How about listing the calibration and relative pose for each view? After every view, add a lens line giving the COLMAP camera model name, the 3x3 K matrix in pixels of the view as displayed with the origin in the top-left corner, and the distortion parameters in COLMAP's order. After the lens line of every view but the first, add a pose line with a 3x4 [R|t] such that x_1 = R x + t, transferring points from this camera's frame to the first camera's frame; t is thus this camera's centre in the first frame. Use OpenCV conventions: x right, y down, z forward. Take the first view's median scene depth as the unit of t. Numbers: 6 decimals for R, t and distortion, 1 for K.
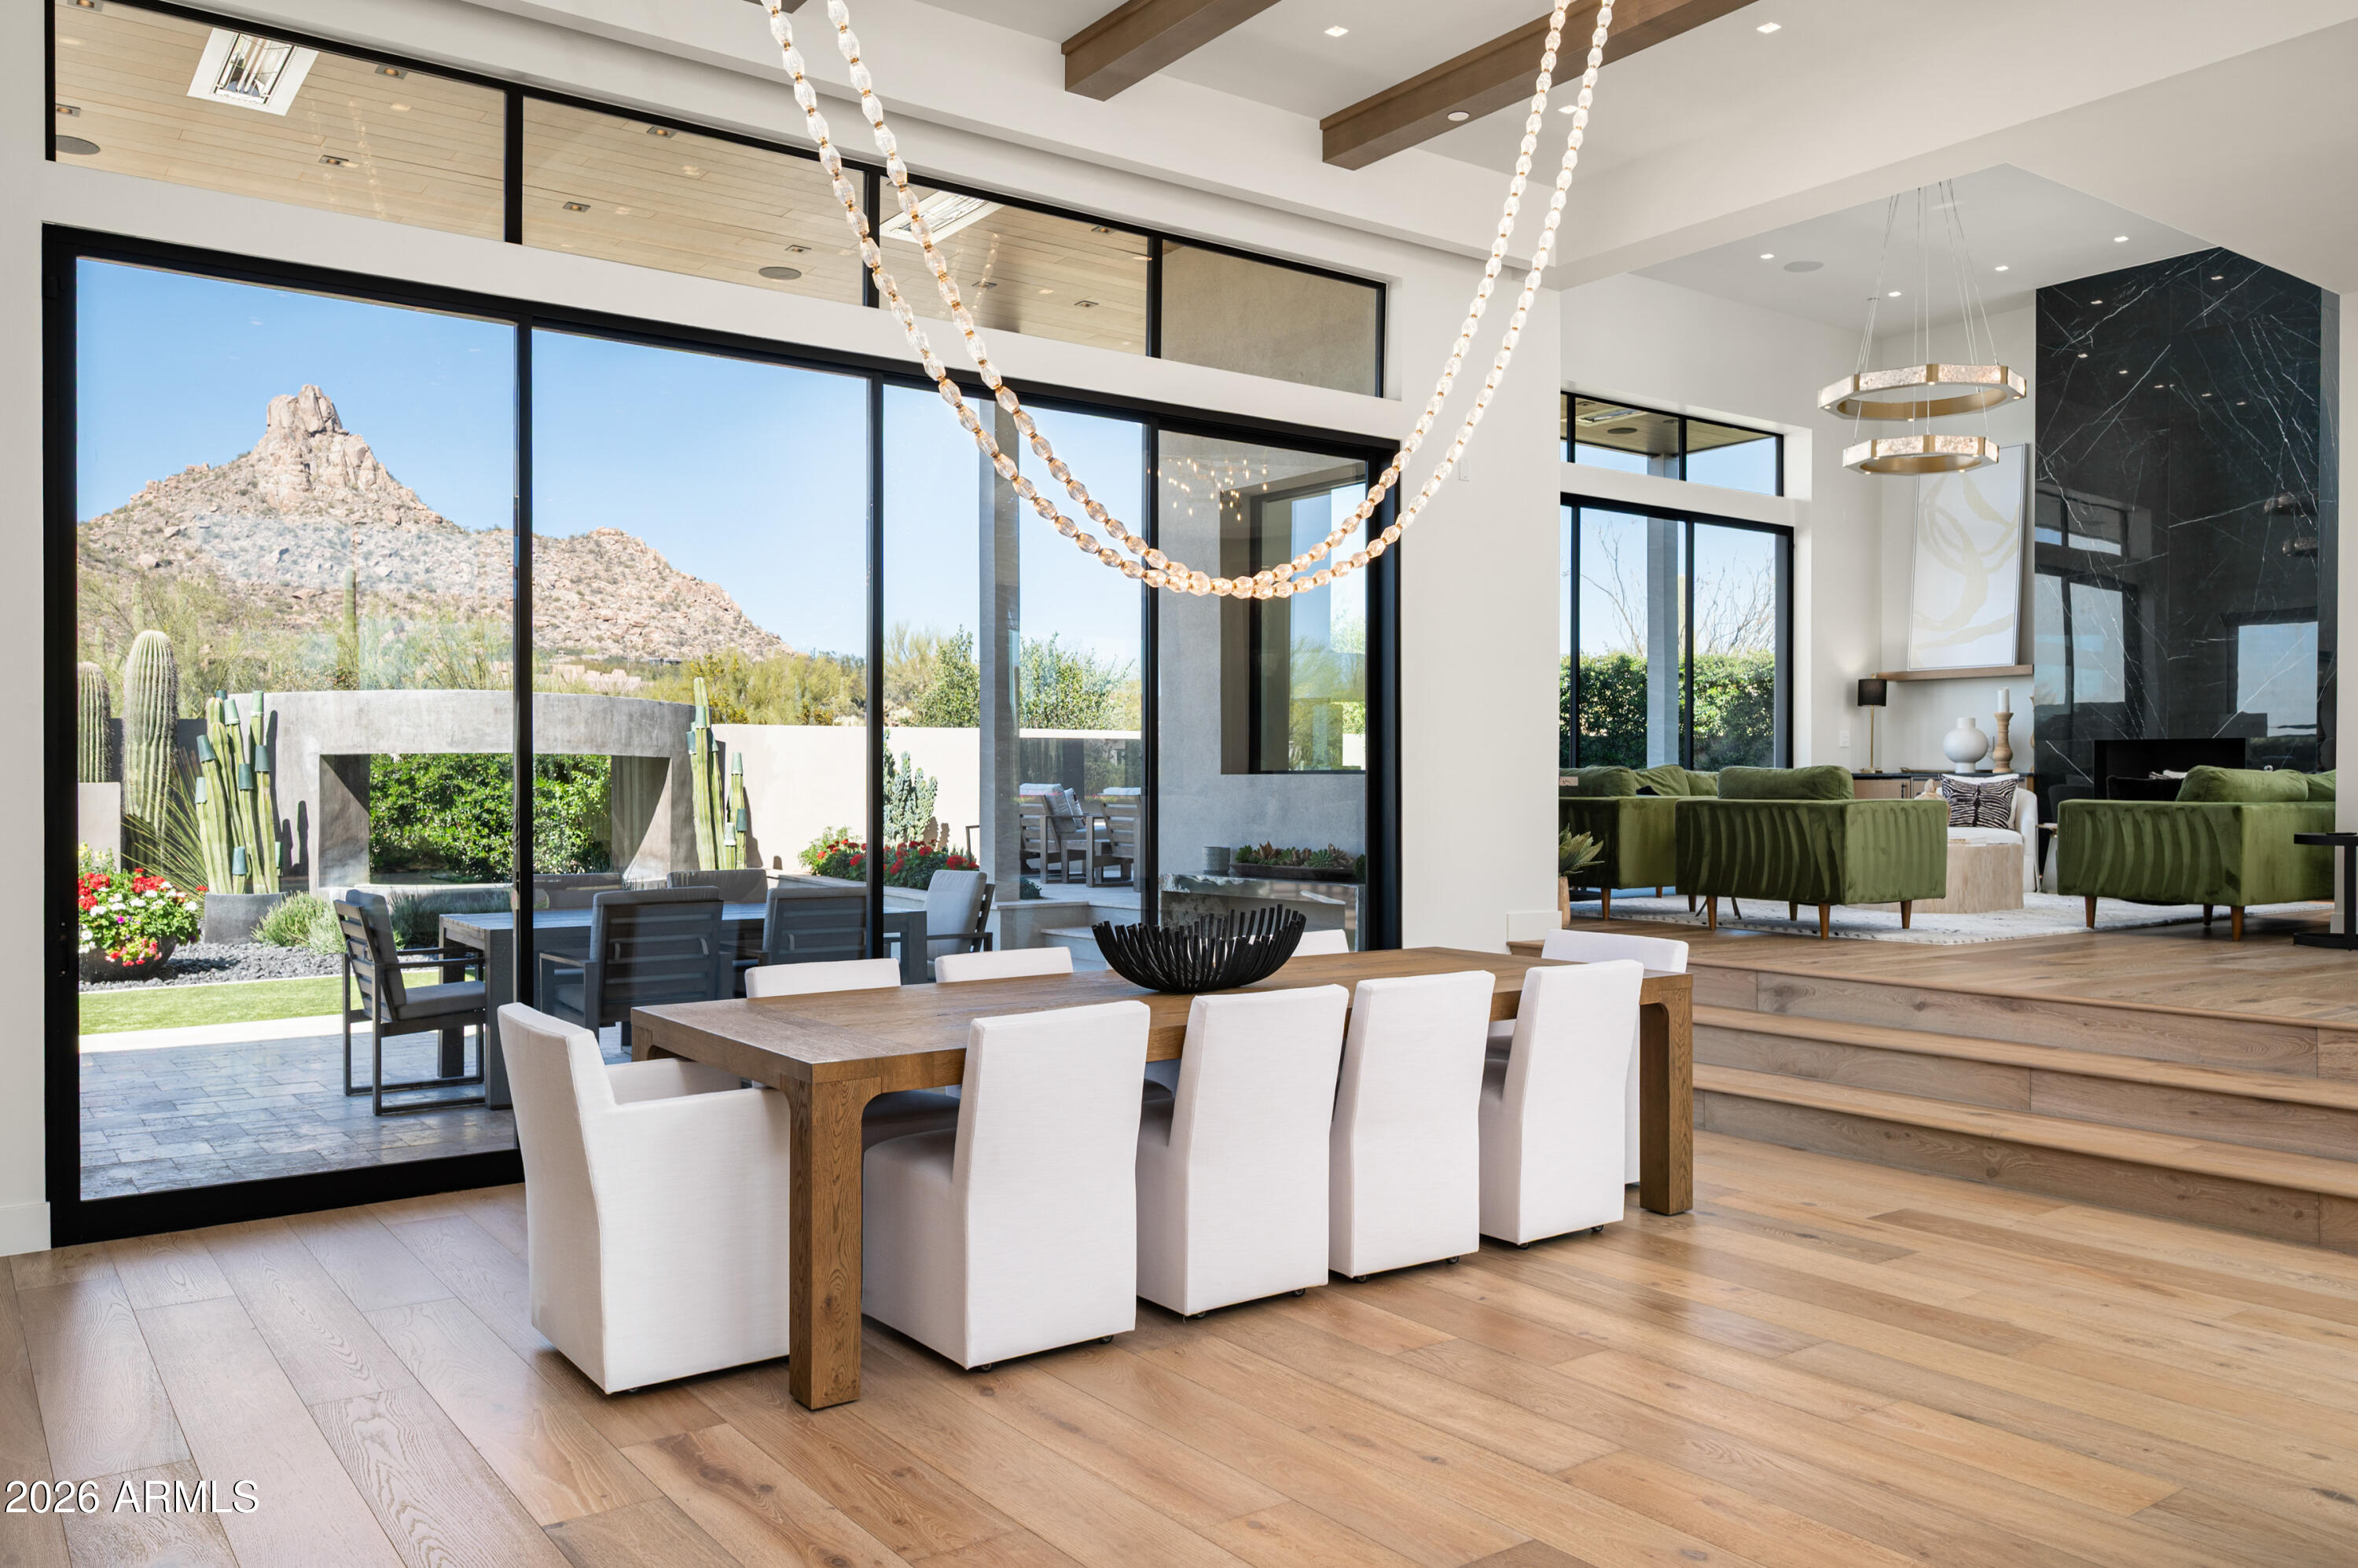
lens RADIAL K [[1760.3, 0, 1170.4], [0, 1760.3, 790.5], [0, 0, 1]] dist [0.002748, -0.003944]
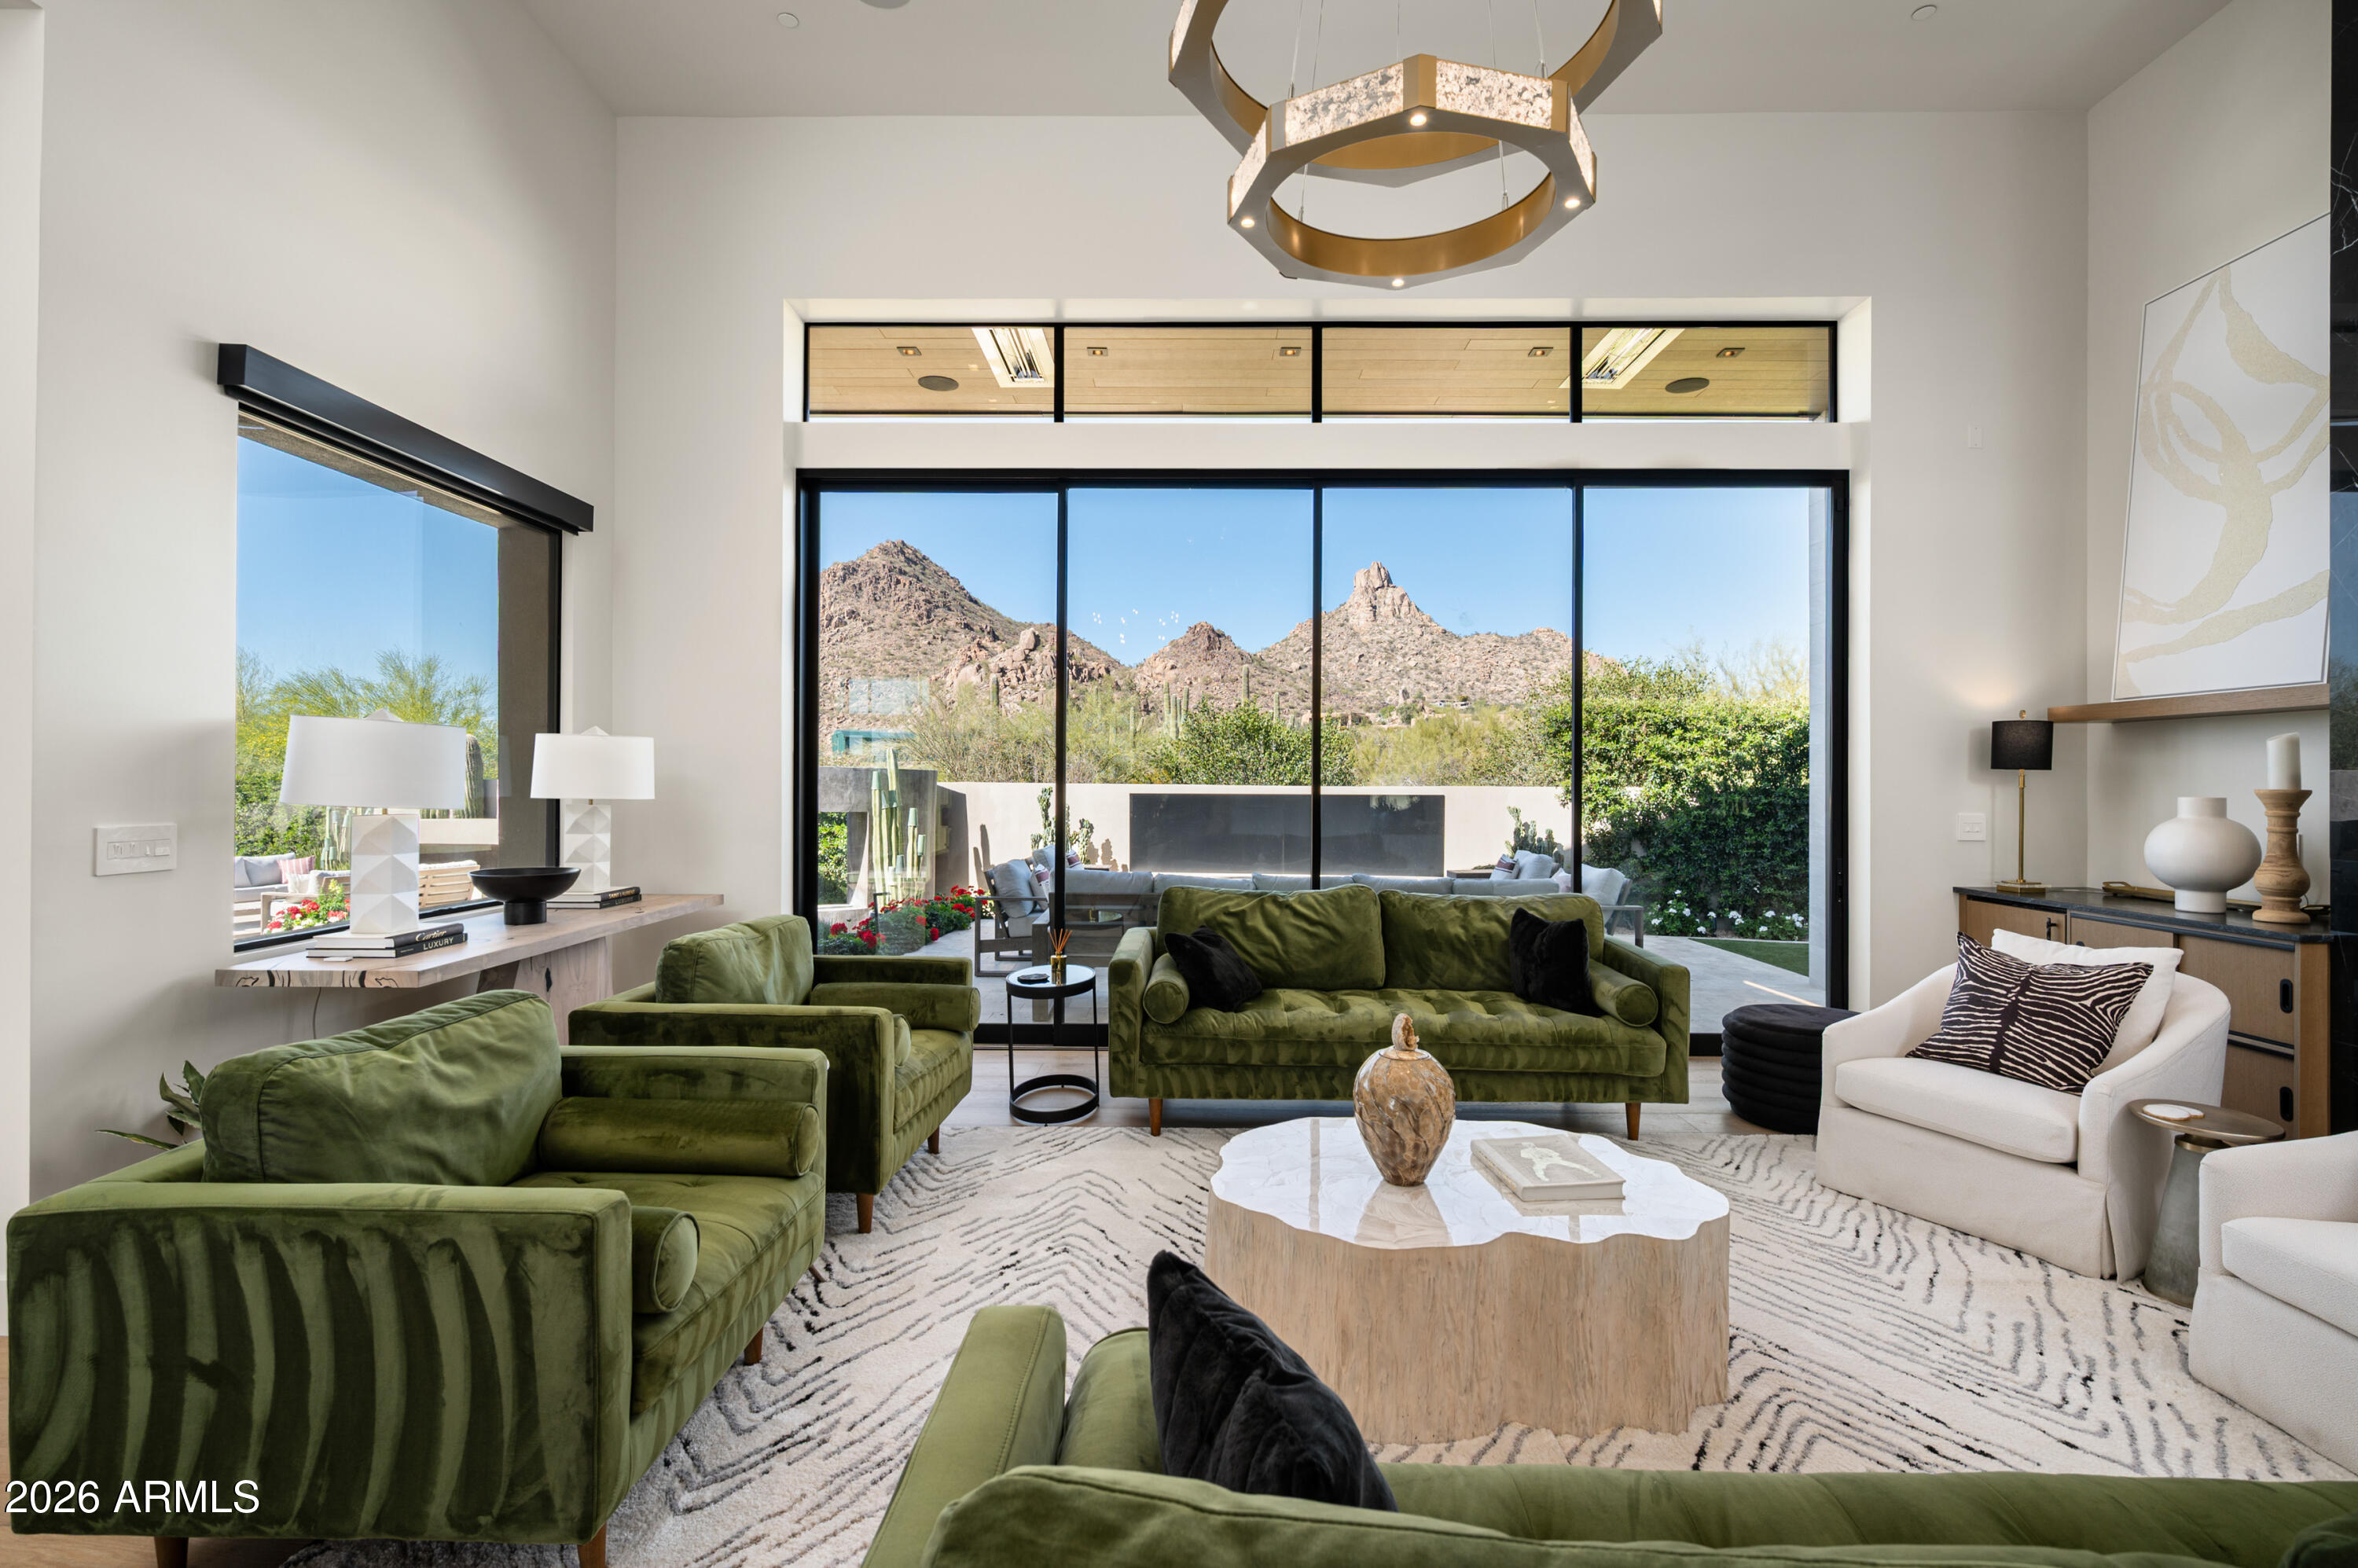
lens RADIAL K [[1080.0, 0, 1172.9], [0, 1080.0, 779.9], [0, 0, 1]] dist [-0.002987, -0.000644]
pose [[0.800759, 0.001294, -0.598985, 0.302558], [-0.006783, 0.999953, -0.006907, -0.031636], [0.598948, 0.009594, 0.800730, 0.445392]]
